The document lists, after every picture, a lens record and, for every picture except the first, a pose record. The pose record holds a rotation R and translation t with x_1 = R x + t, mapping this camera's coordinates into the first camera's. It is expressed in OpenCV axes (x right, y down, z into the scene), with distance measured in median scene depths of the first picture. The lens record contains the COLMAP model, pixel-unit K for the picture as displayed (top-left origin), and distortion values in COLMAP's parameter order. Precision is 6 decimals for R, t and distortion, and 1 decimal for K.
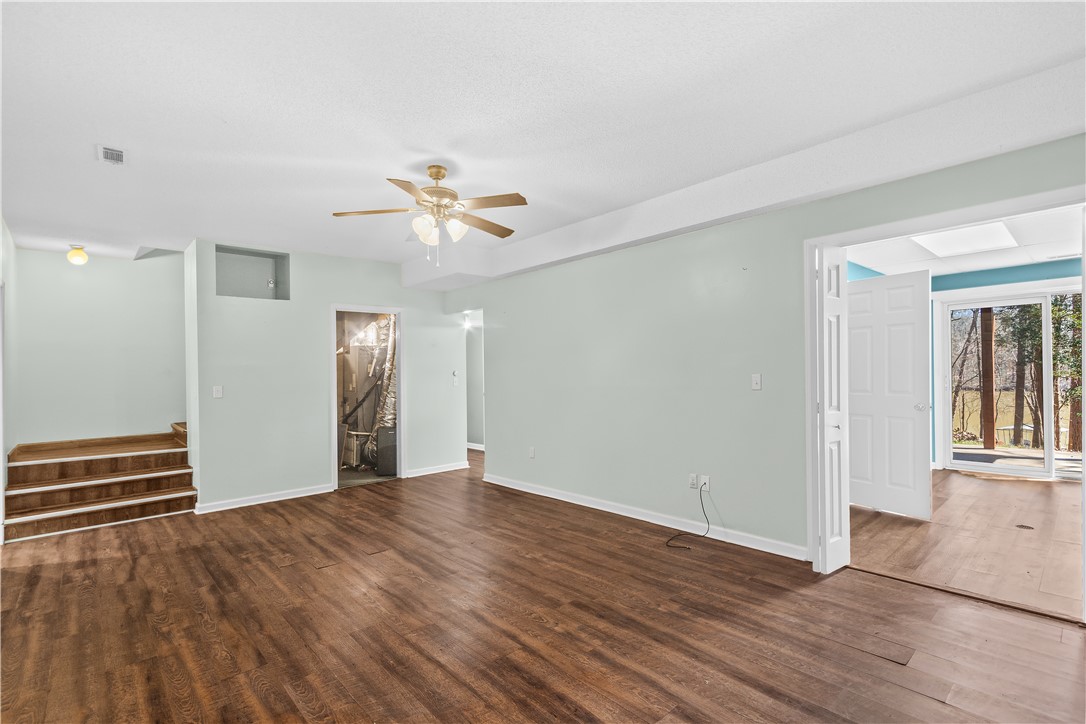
lens RADIAL K [[507.3, 0, 548.0], [0, 507.3, 359.6], [0, 0, 1]] dist [0.000083, -0.000177]
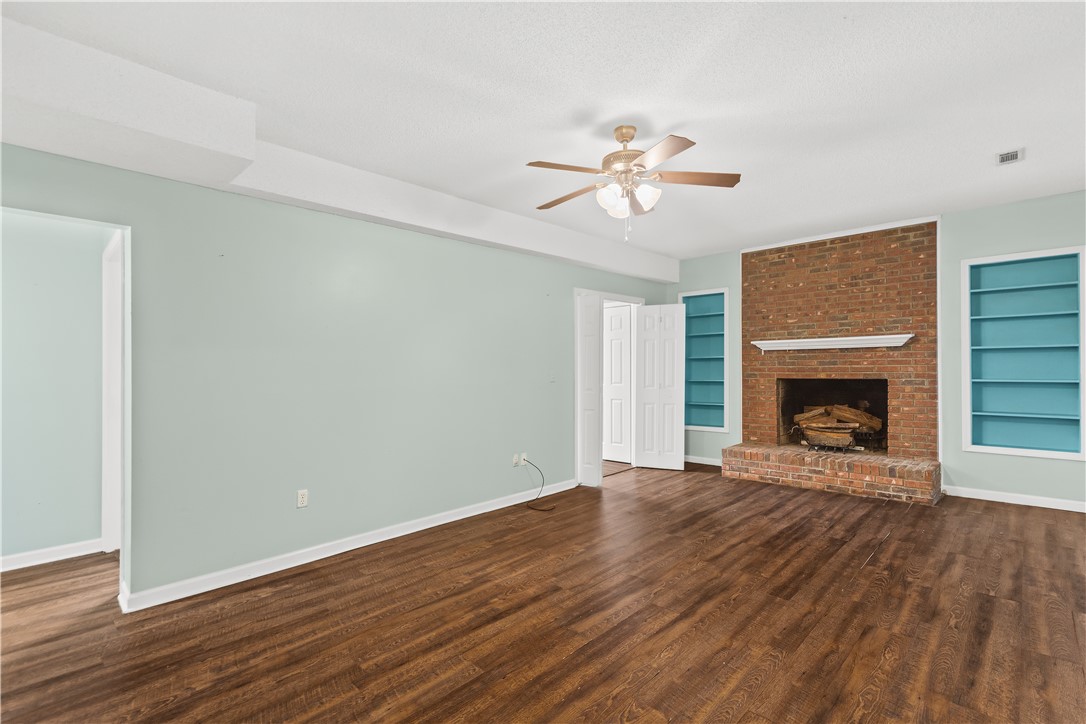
lens RADIAL K [[507.3, 0, 547.7], [0, 507.3, 371.0], [0, 0, 1]] dist [0.000083, -0.000177]
pose [[-0.069420, 0.014385, 0.997484, -1.432030], [-0.003636, 0.999886, -0.014673, 0.074017], [-0.997581, -0.004646, -0.069360, 1.584052]]
